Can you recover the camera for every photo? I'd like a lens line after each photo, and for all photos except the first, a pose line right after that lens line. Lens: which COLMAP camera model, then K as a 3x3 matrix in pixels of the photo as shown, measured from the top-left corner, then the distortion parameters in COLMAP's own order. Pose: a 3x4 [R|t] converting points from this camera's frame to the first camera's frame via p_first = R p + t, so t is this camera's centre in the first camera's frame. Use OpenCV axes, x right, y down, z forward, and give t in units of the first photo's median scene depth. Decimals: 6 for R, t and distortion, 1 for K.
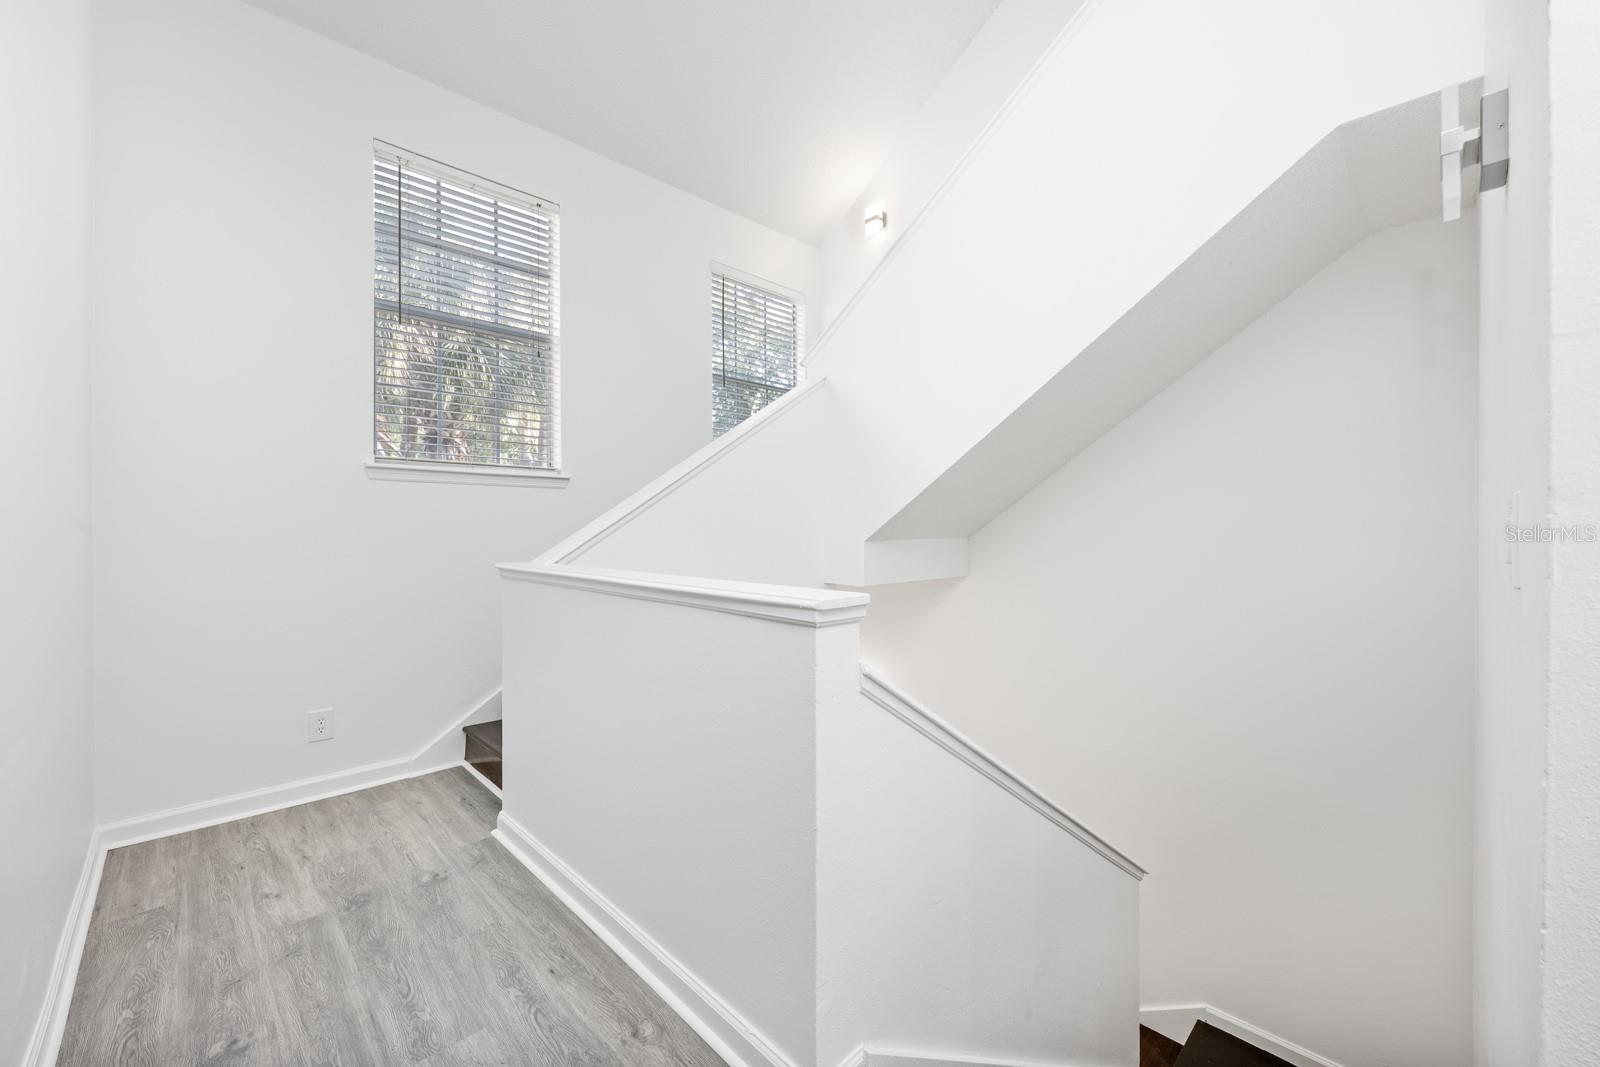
lens RADIAL K [[634.1, 0, 796.3], [0, 634.1, 514.3], [0, 0, 1]] dist [-0.002038, -0.000226]
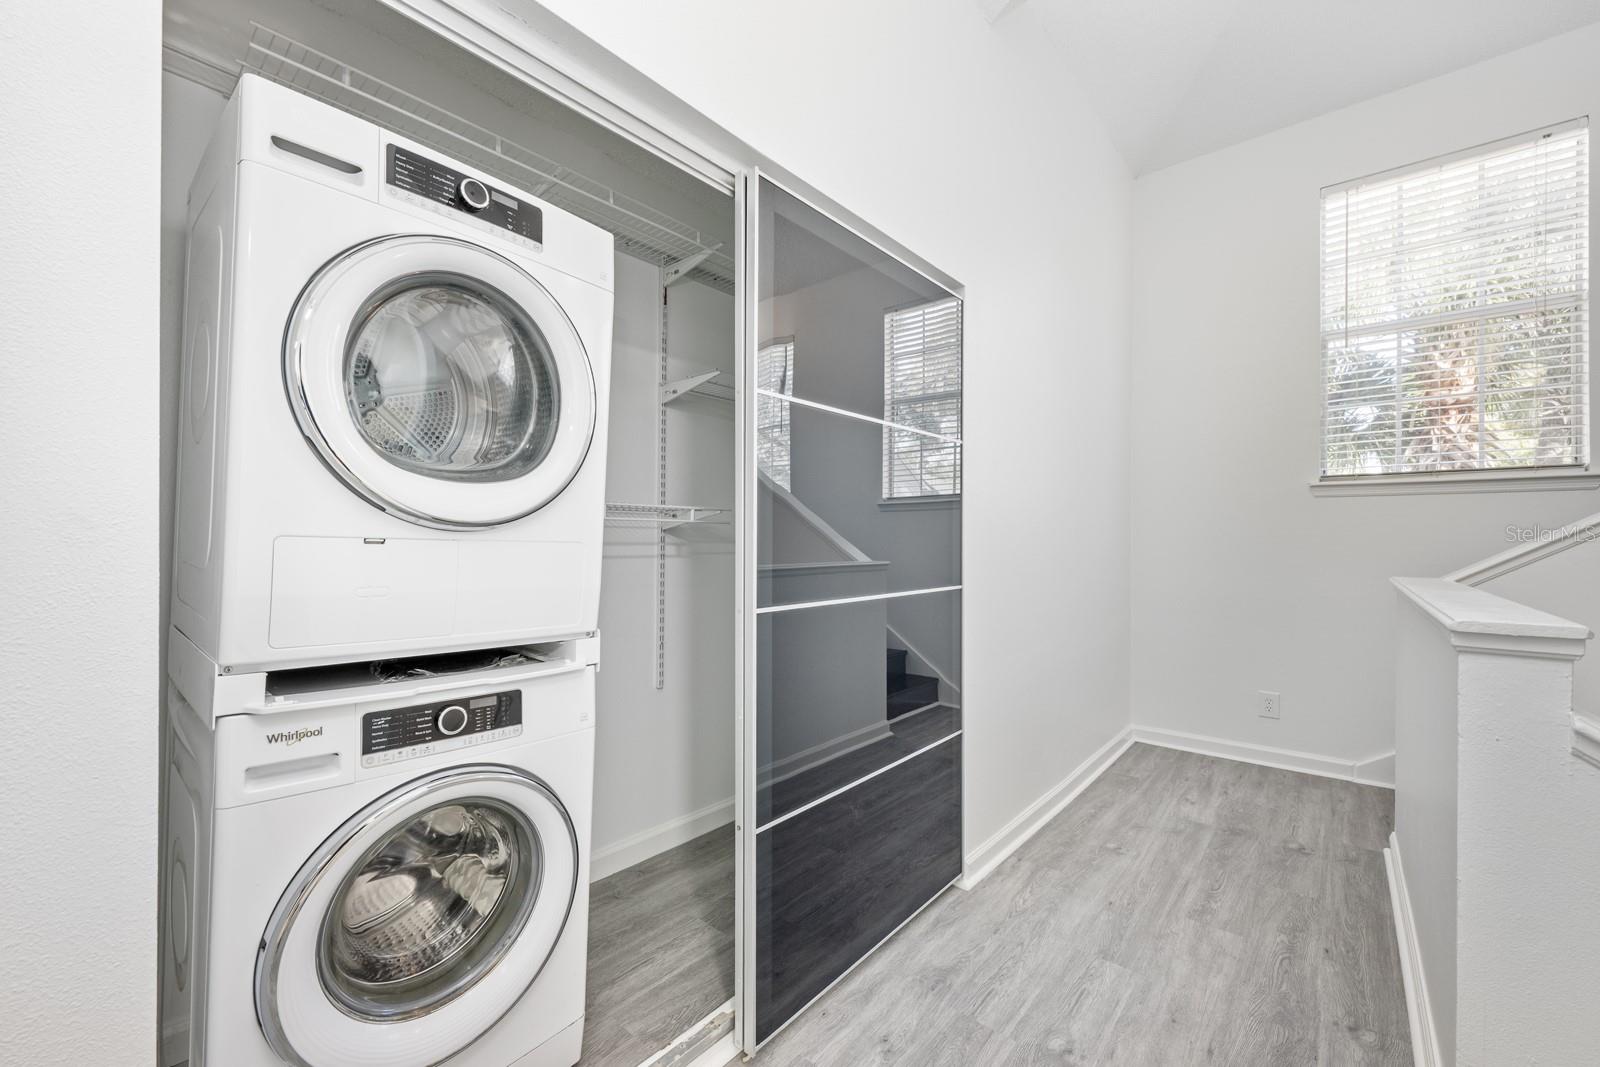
lens RADIAL K [[634.1, 0, 801.9], [0, 634.1, 541.6], [0, 0, 1]] dist [-0.002038, -0.000226]
pose [[0.089527, -0.001478, -0.995983, 0.480320], [0.018798, 0.999823, 0.000206, 0.005872], [0.995807, -0.018741, 0.089539, 0.019319]]
